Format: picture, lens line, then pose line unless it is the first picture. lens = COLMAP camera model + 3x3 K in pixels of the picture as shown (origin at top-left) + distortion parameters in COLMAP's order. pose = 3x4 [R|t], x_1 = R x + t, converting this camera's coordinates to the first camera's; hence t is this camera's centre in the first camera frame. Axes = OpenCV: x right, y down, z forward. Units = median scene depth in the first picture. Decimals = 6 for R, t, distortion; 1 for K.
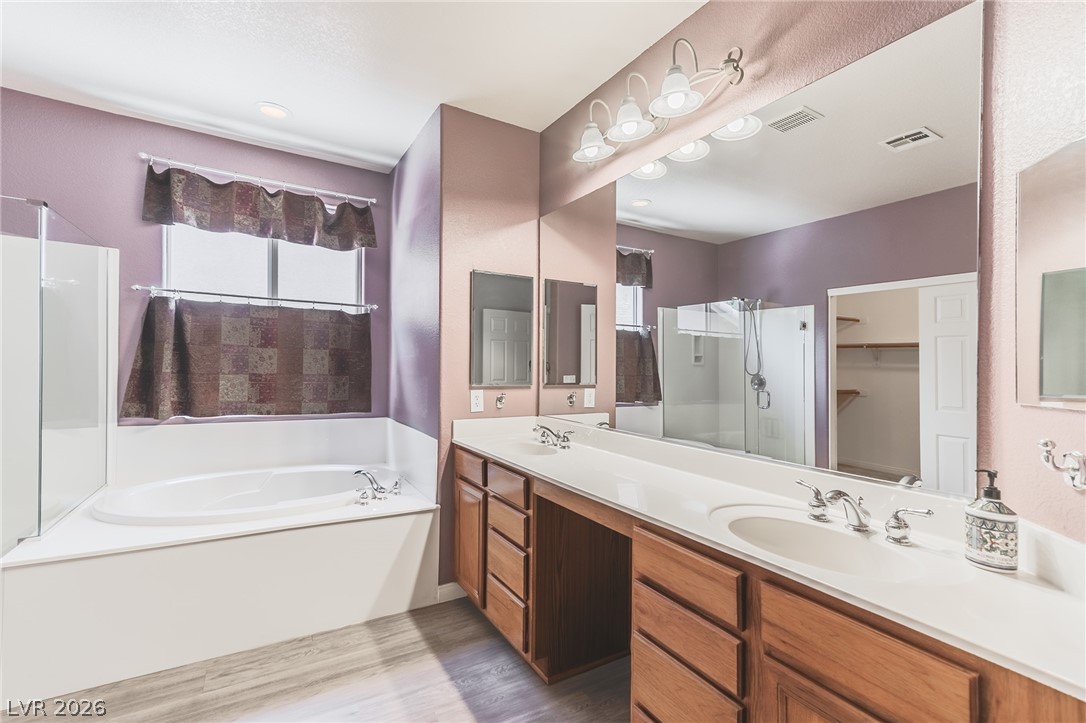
lens RADIAL K [[471.4, 0, 549.6], [0, 471.4, 351.3], [0, 0, 1]] dist [-0.001190, -0.003619]
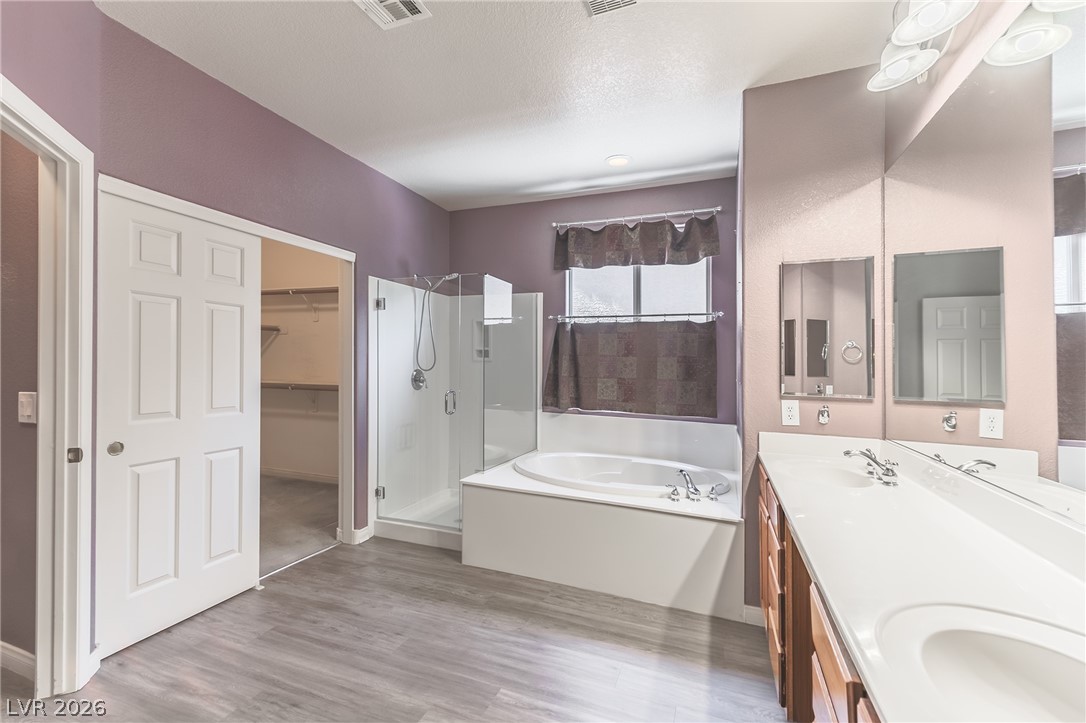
lens RADIAL K [[480.5, 0, 543.9], [0, 480.5, 367.3], [0, 0, 1]] dist [0.013429, 0.000006]
pose [[0.589467, -0.004103, -0.807782, 0.290804], [0.019638, 0.999764, 0.009253, 0.003579], [0.807554, -0.021317, 0.589409, 0.103758]]
